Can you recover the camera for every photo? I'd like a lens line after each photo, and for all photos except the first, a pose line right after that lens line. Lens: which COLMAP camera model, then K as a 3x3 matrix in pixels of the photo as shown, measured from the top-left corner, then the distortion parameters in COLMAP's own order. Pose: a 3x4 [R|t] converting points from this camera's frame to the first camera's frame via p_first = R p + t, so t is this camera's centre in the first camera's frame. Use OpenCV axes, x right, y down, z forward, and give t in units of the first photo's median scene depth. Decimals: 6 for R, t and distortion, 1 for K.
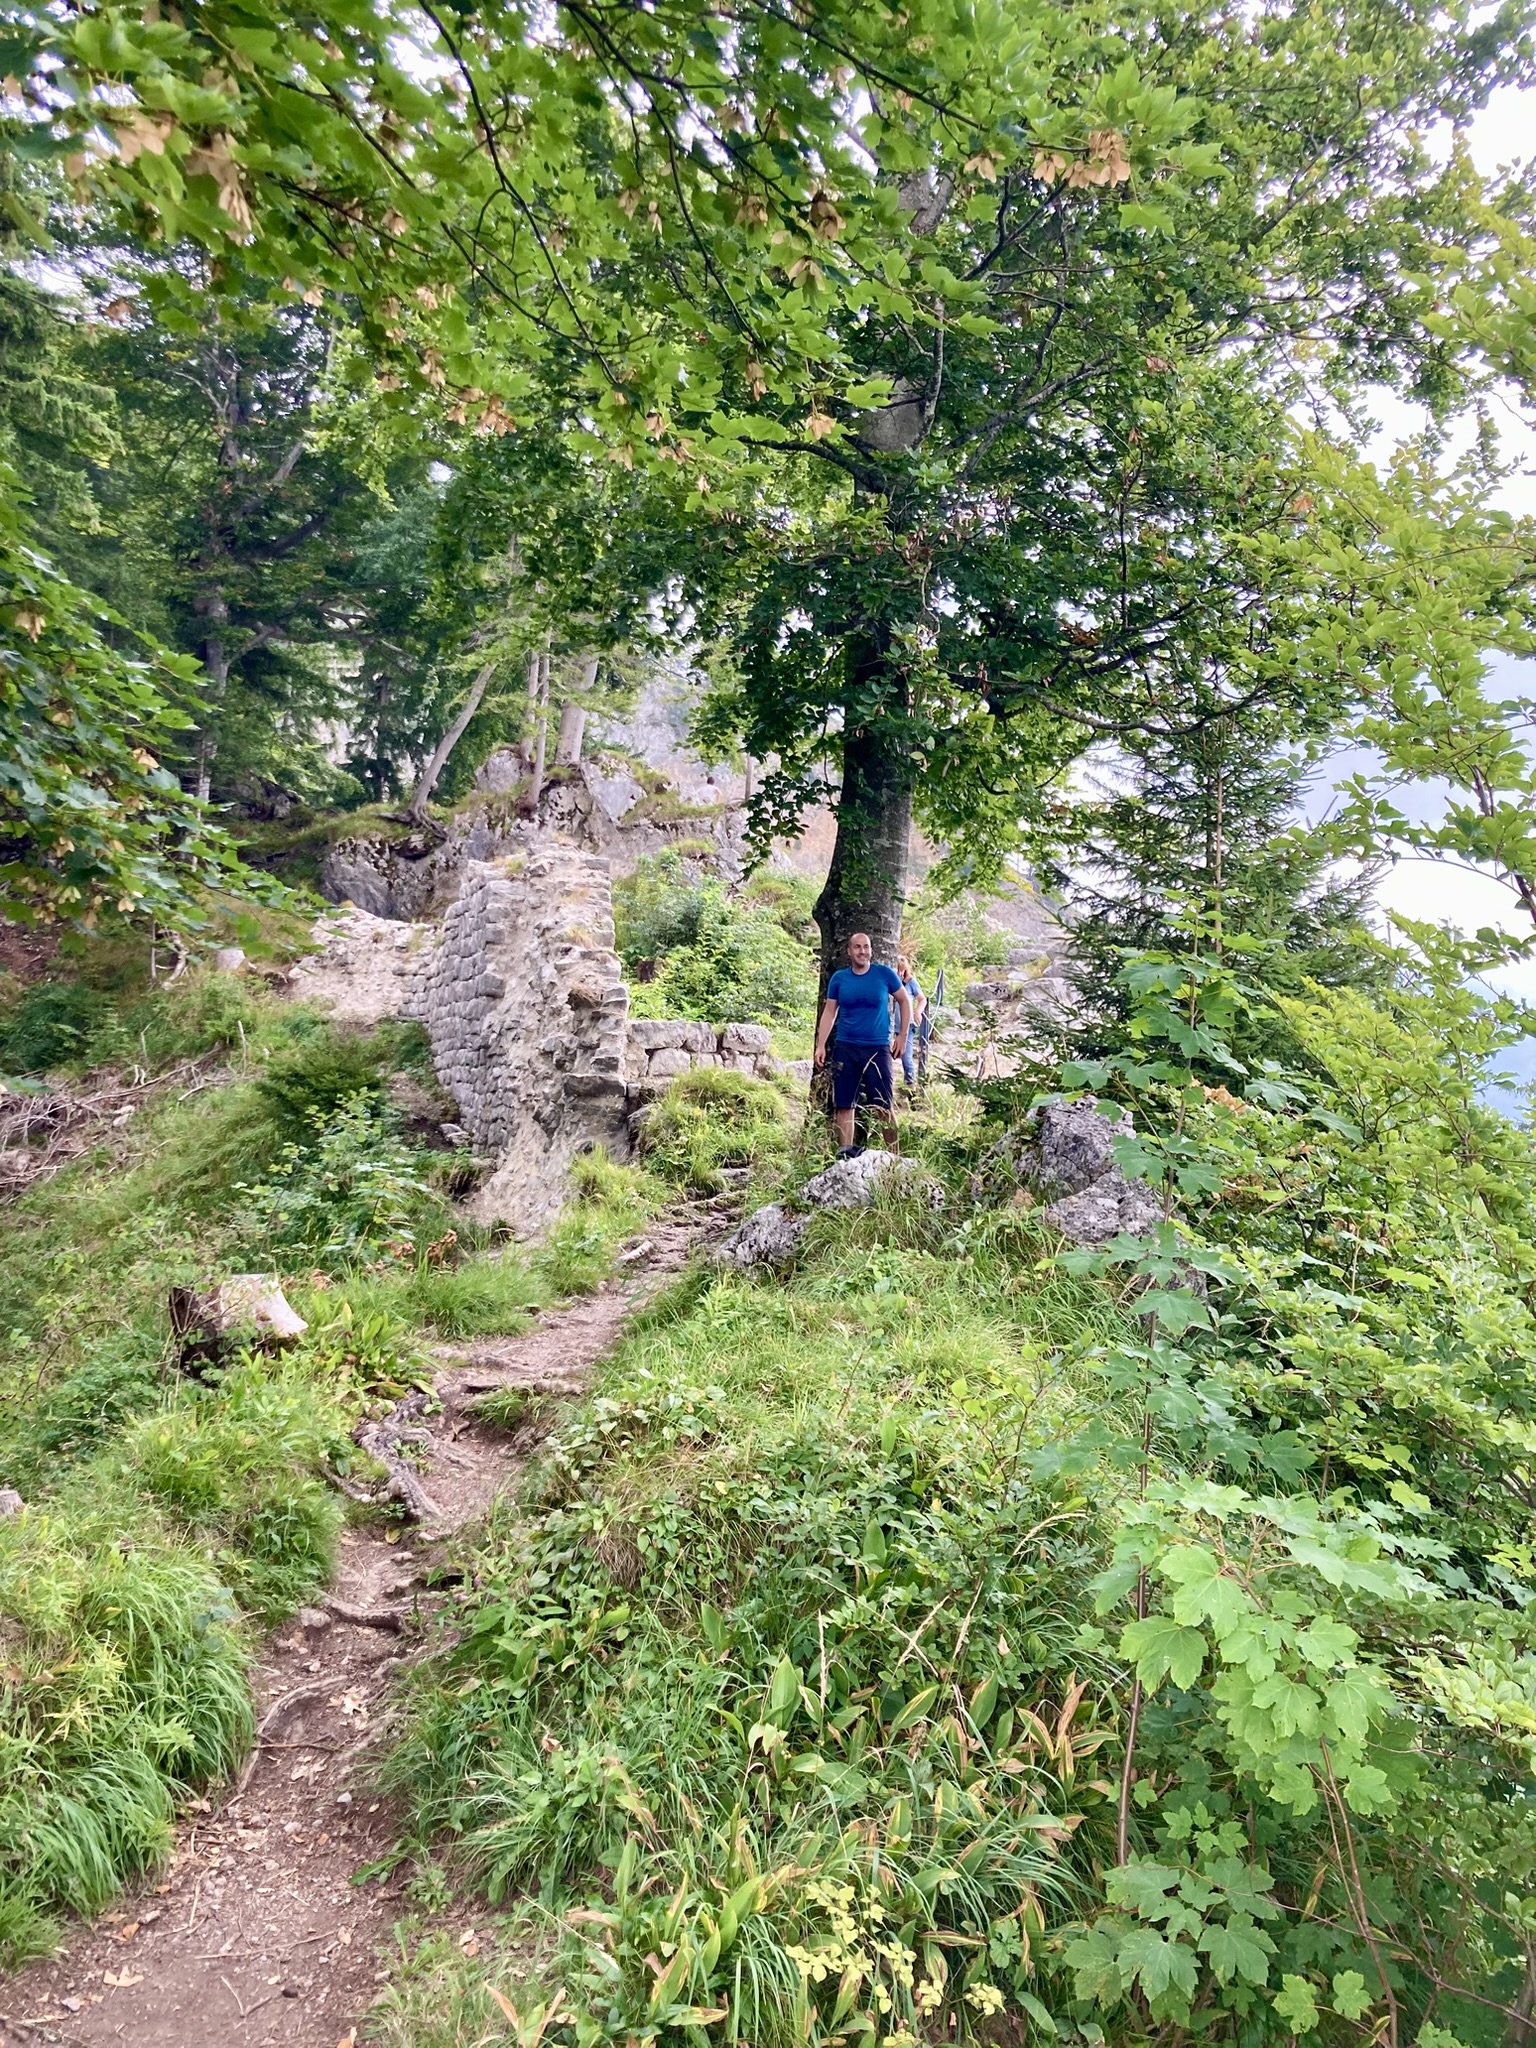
lens RADIAL K [[1631.2, 0, 756.5], [0, 1631.2, 1011.8], [0, 0, 1]] dist [0.139272, -0.427490]
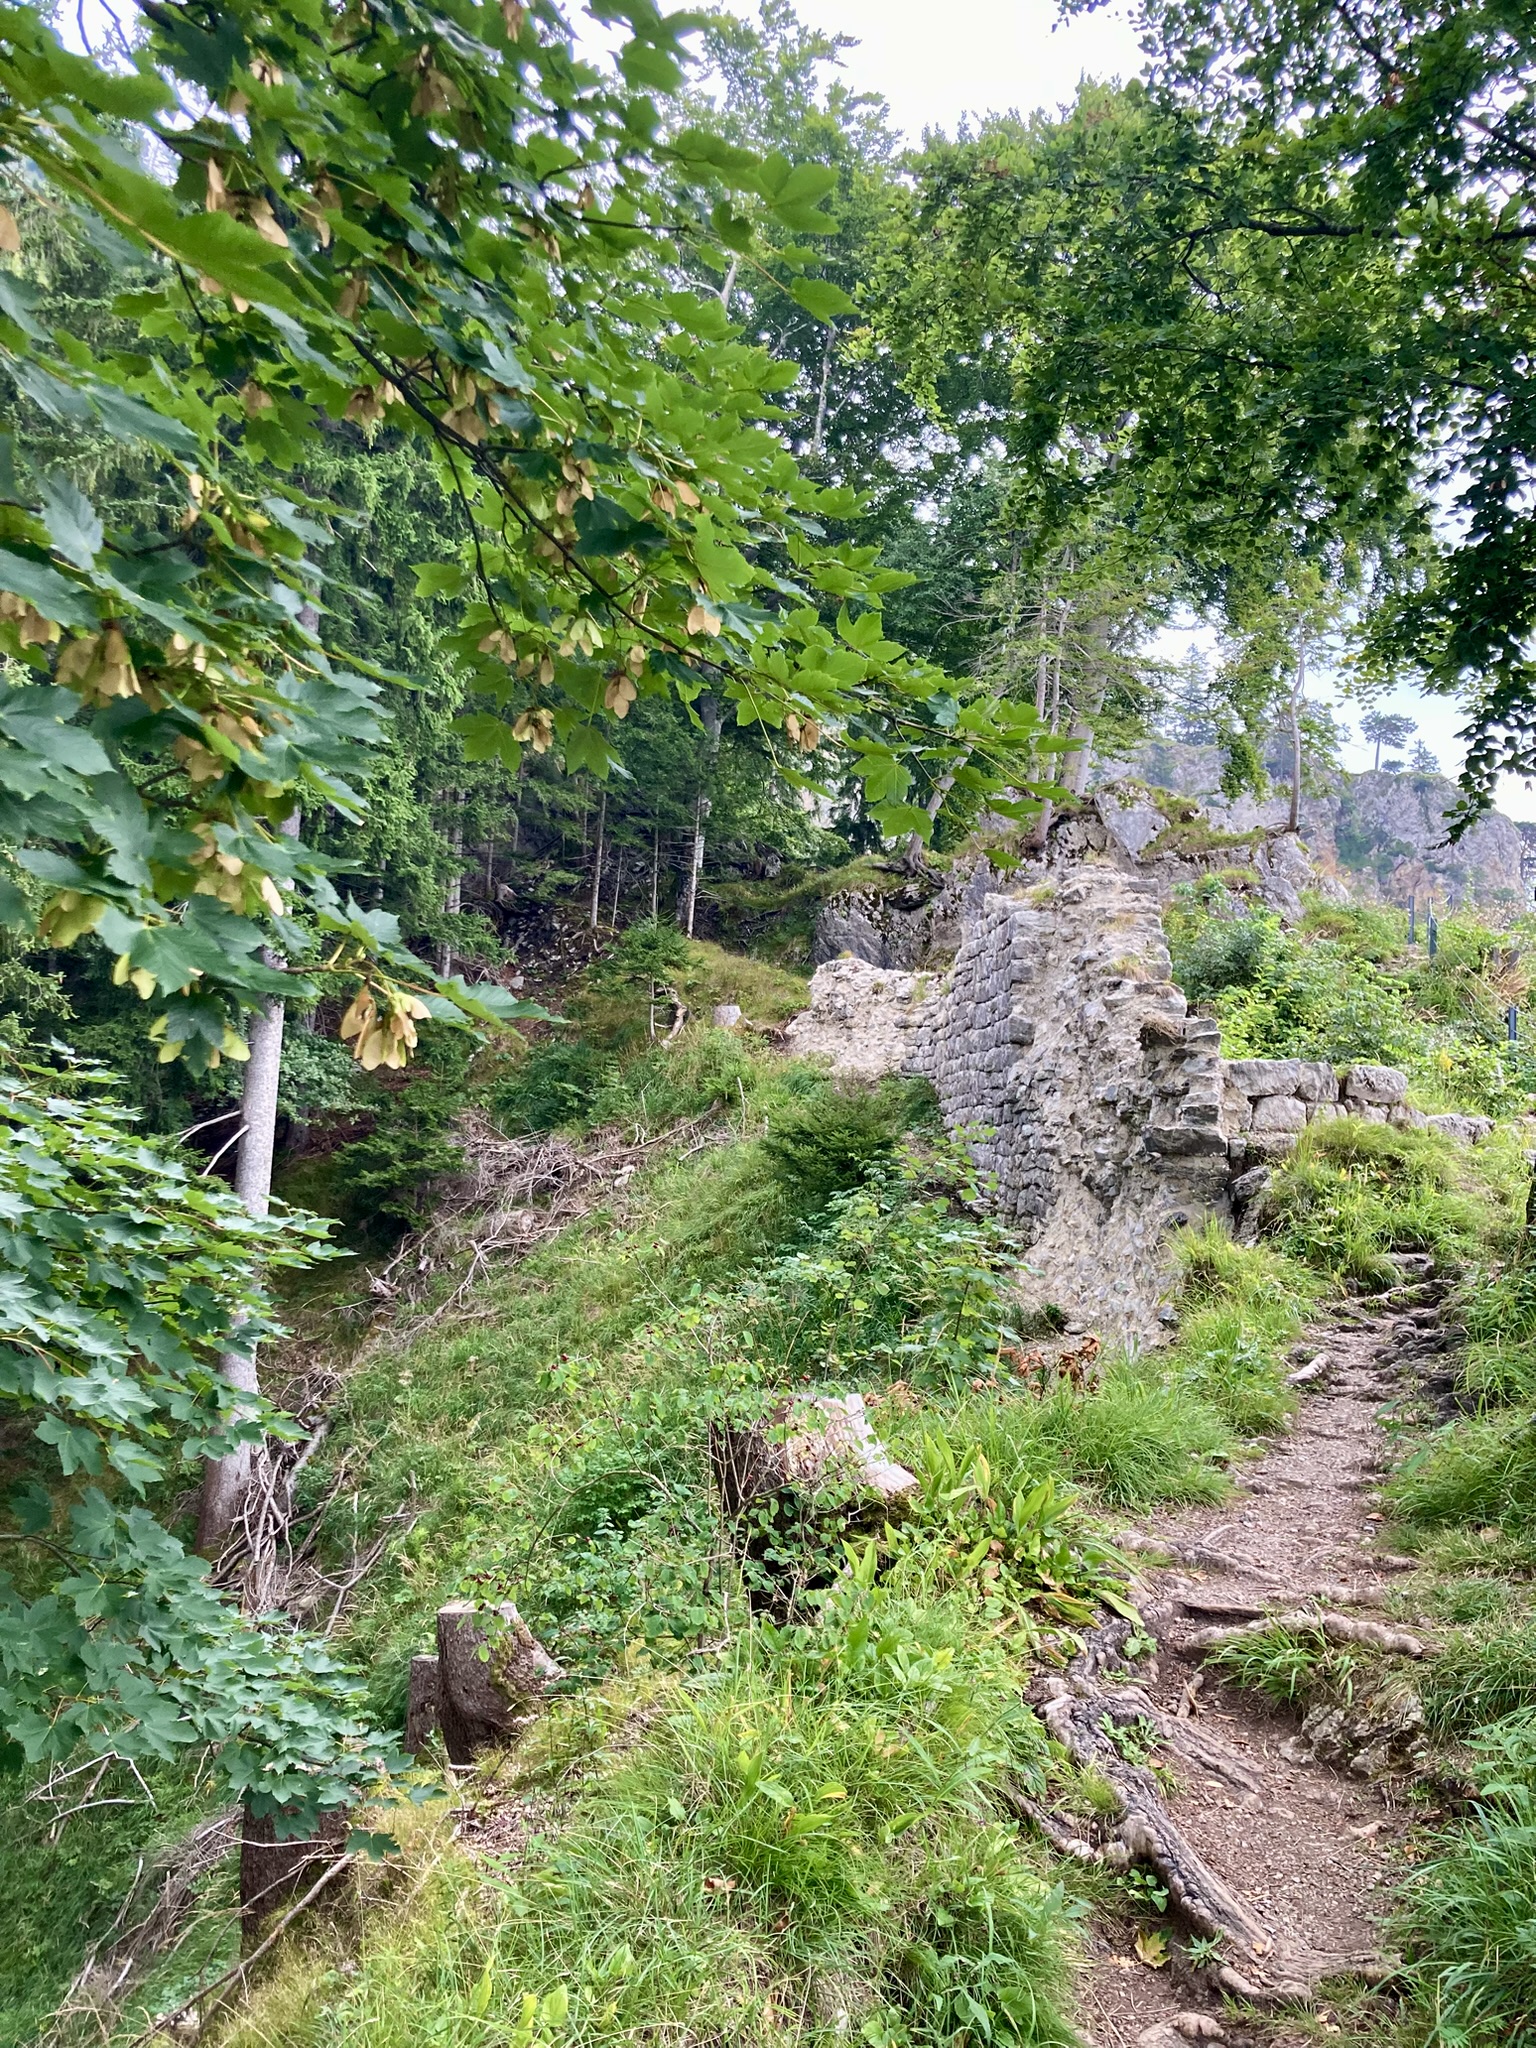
lens RADIAL K [[1631.2, 0, 756.5], [0, 1631.2, 1011.8], [0, 0, 1]] dist [0.139272, -0.427490]
pose [[0.960388, -0.013601, -0.278335, -0.054734], [0.001105, 0.998986, -0.045001, 0.013131], [0.278665, 0.042911, 0.959429, 0.129869]]
